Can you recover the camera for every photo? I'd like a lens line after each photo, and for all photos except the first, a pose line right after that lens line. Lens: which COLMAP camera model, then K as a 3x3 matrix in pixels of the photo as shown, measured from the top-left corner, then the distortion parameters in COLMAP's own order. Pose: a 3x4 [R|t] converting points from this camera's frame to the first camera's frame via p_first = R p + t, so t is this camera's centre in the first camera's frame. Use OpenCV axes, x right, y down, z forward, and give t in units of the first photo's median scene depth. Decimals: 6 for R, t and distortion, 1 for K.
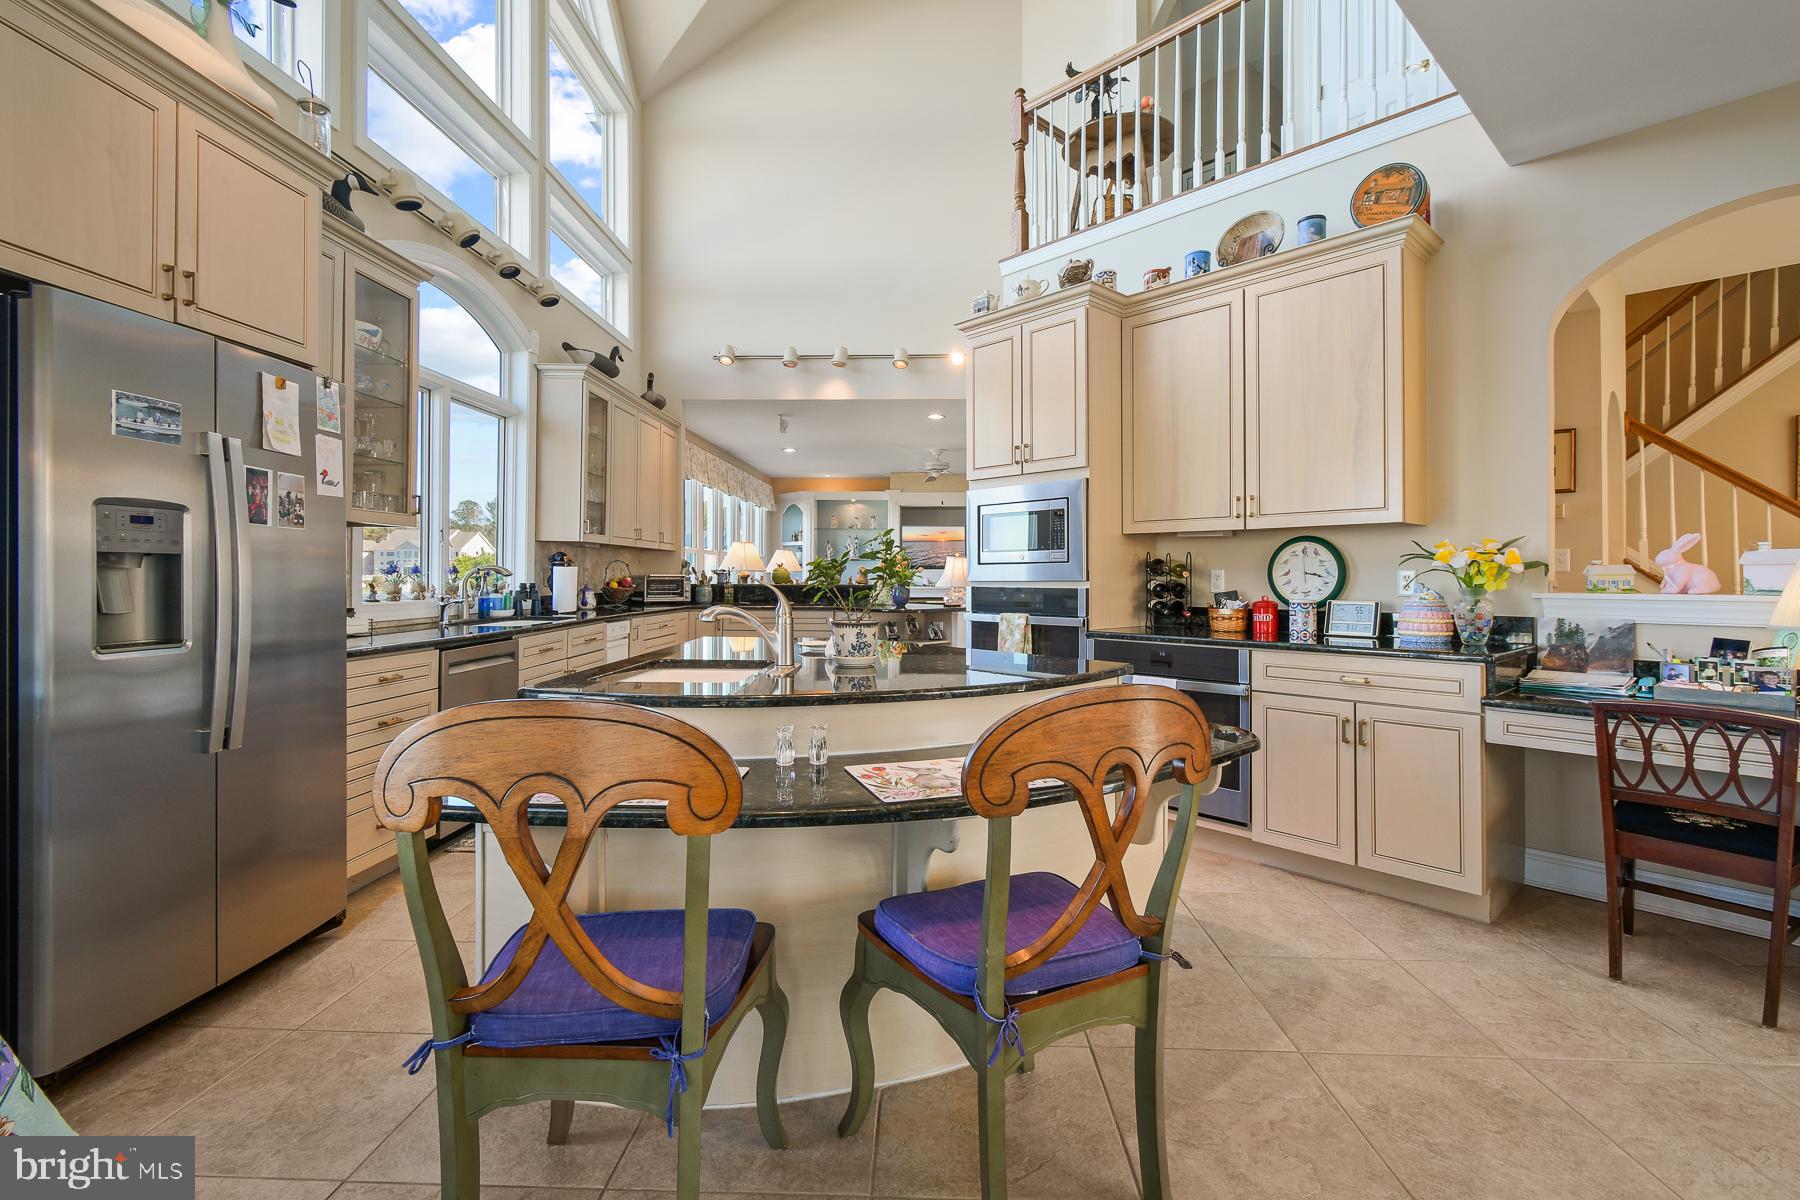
lens RADIAL K [[810.9, 0, 897.9], [0, 810.9, 573.2], [0, 0, 1]] dist [0.004548, -0.000610]
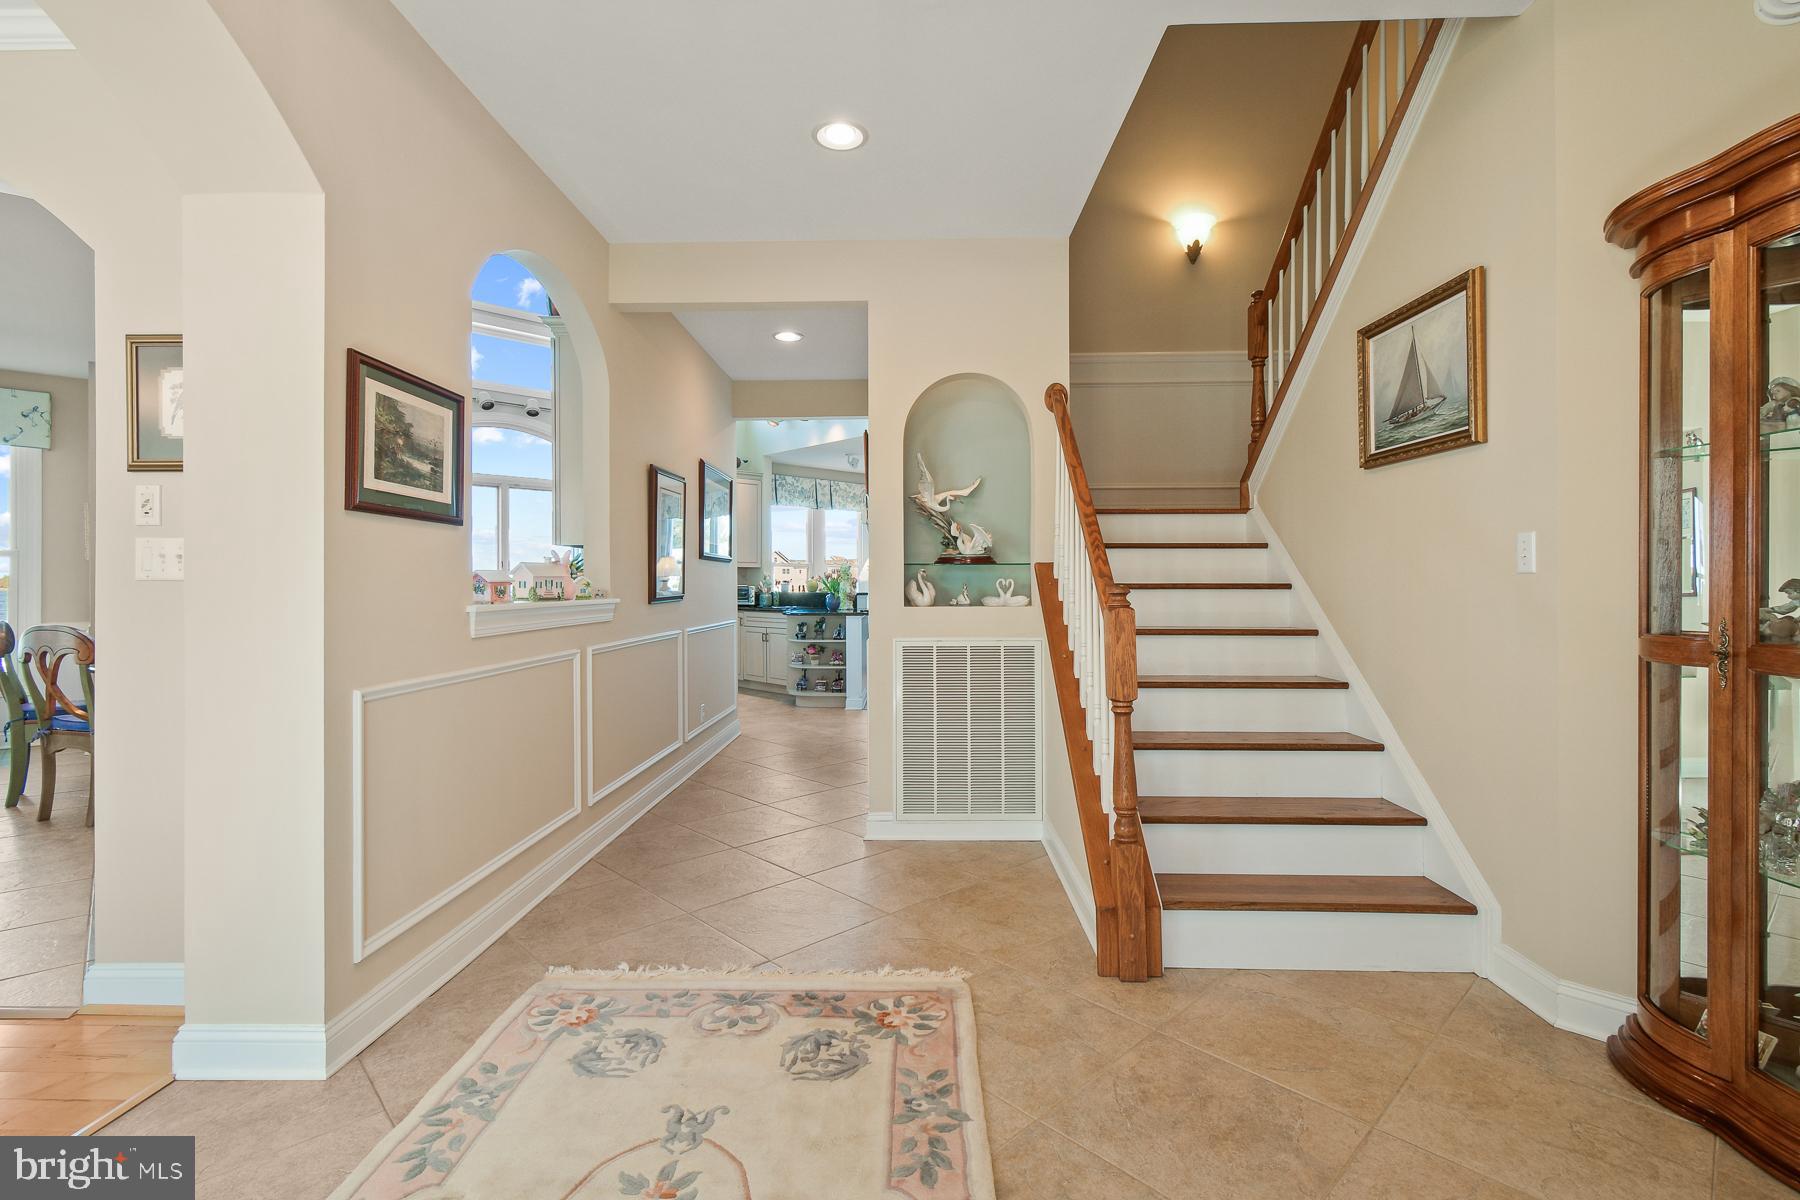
lens RADIAL K [[803.7, 0, 899.3], [0, 803.7, 589.9], [0, 0, 1]] dist [0.001666, -0.000584]
pose [[0.721799, -0.000347, -0.692102, 1.584451], [0.007120, 0.999951, 0.006924, 0.004247], [0.692066, -0.009926, 0.721766, 0.363484]]
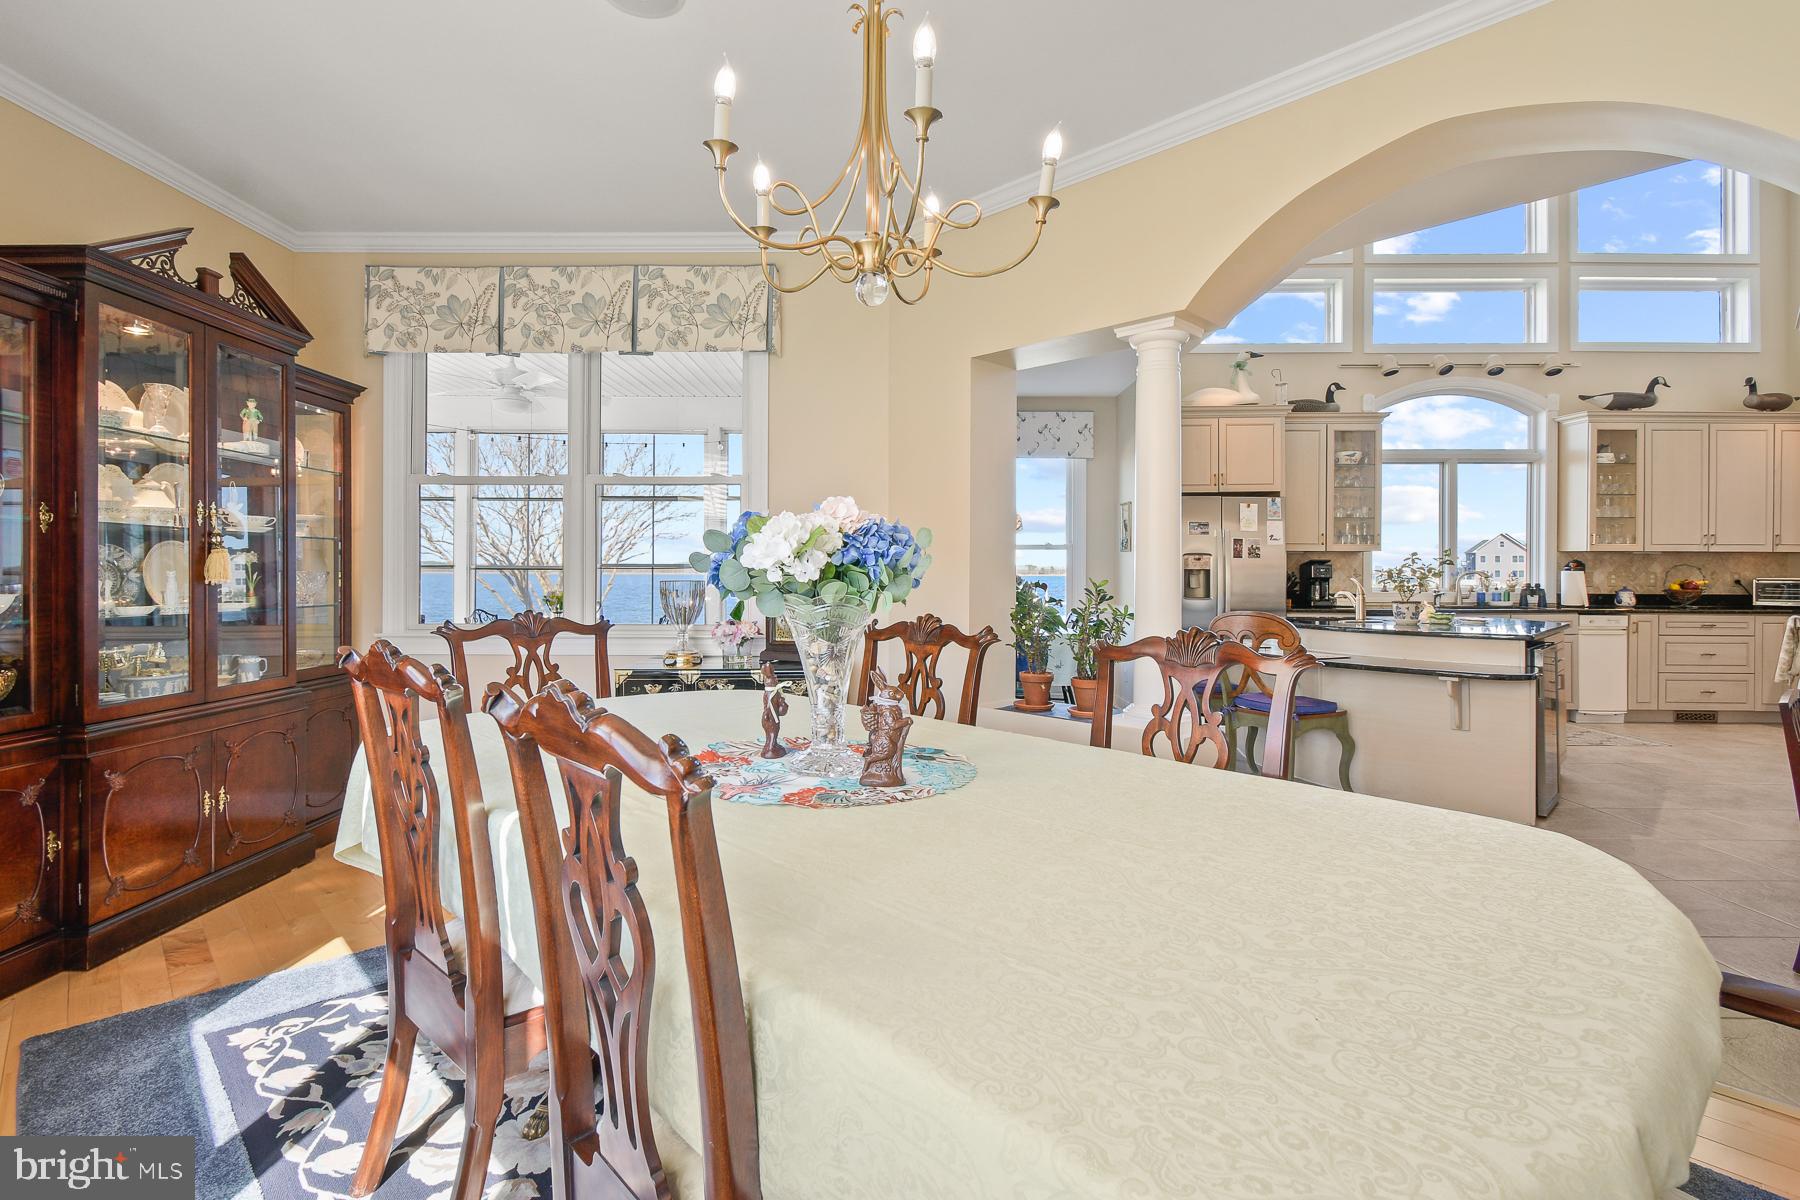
lens RADIAL K [[831.8, 0, 890.8], [0, 831.8, 566.9], [0, 0, 1]] dist [0.001745, -0.000796]
pose [[0.033615, -0.010604, -0.999379, 1.218356], [-0.001828, 0.999941, -0.010671, 0.001692], [0.999433, 0.002186, 0.033593, -0.176215]]
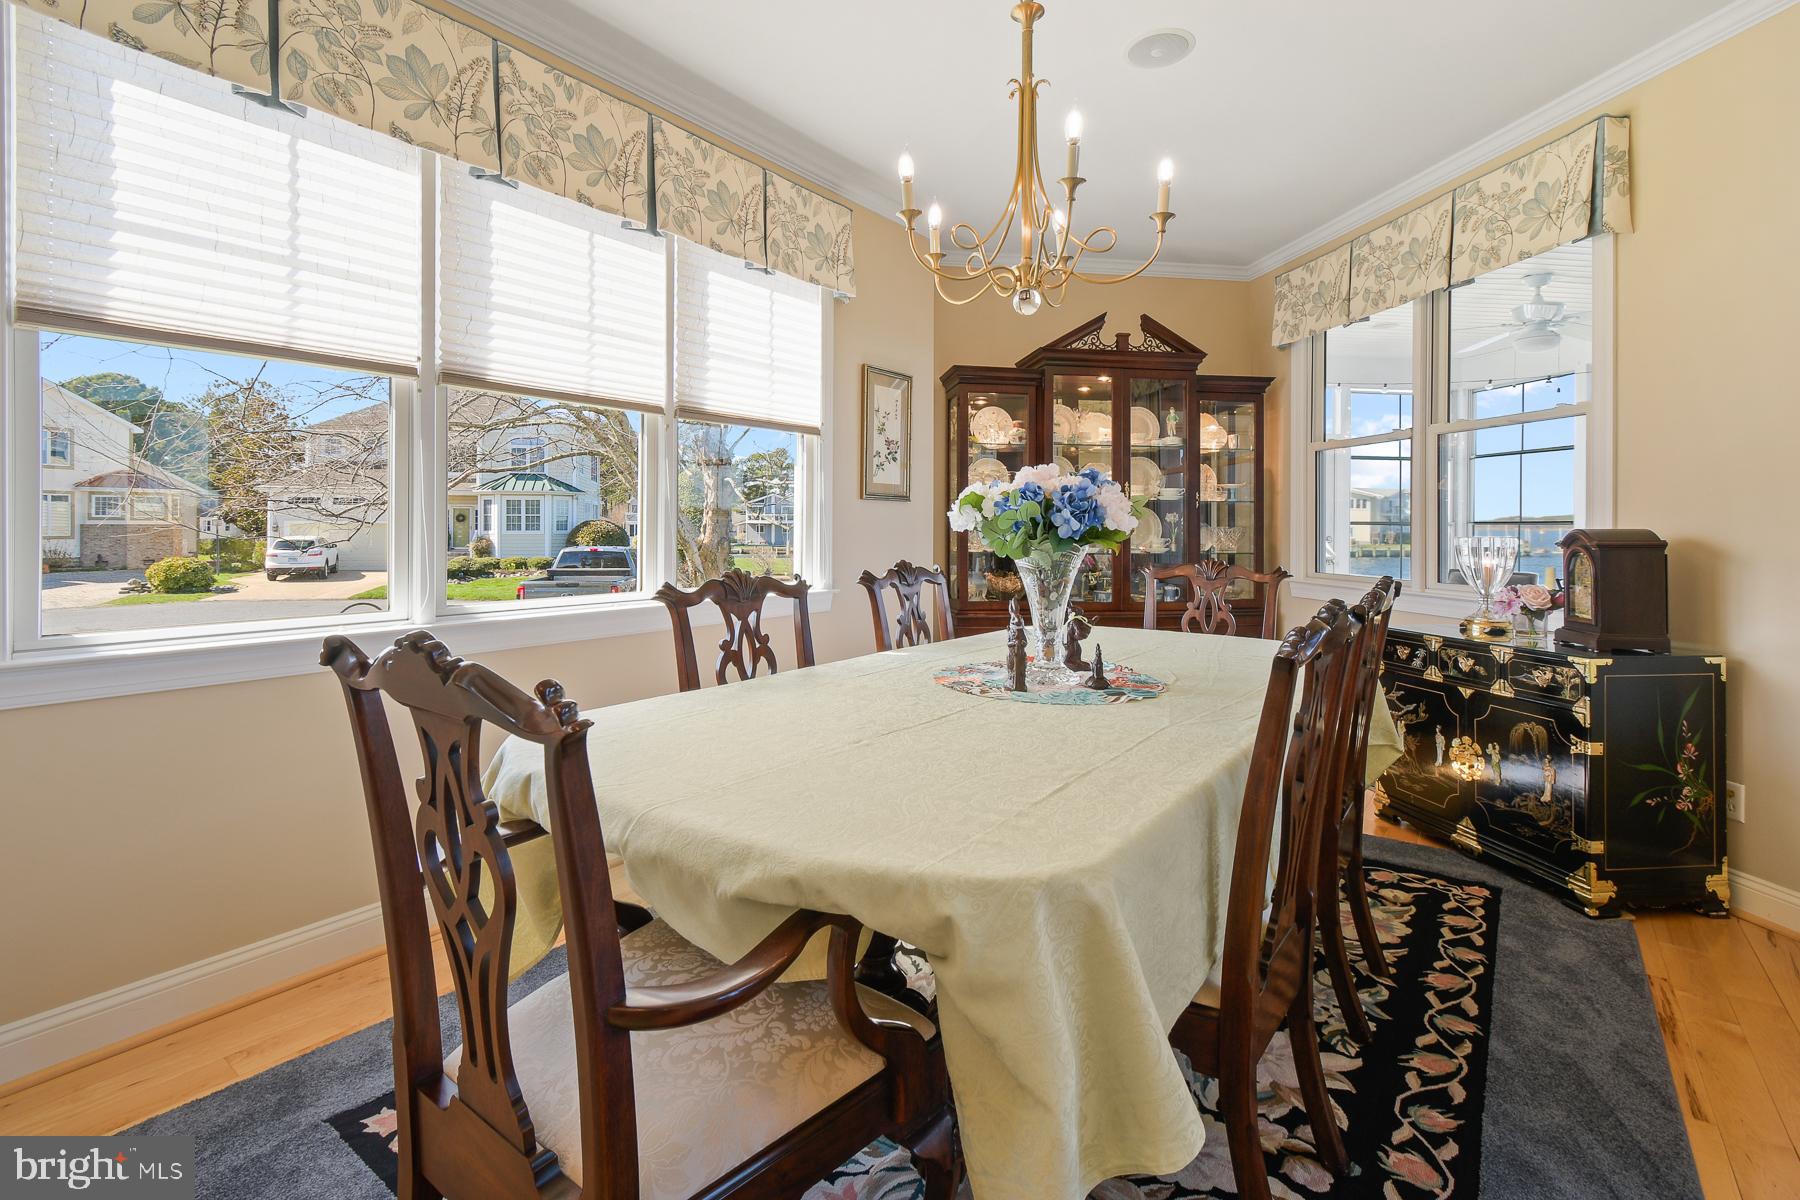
lens RADIAL K [[835.1, 0, 879.0], [0, 835.1, 524.8], [0, 0, 1]] dist [0.001155, -0.000302]
pose [[-0.984305, -0.007339, -0.176325, 0.987734], [-0.007002, 0.999972, -0.002535, 0.001917], [0.176339, -0.001260, -0.984329, 0.340537]]
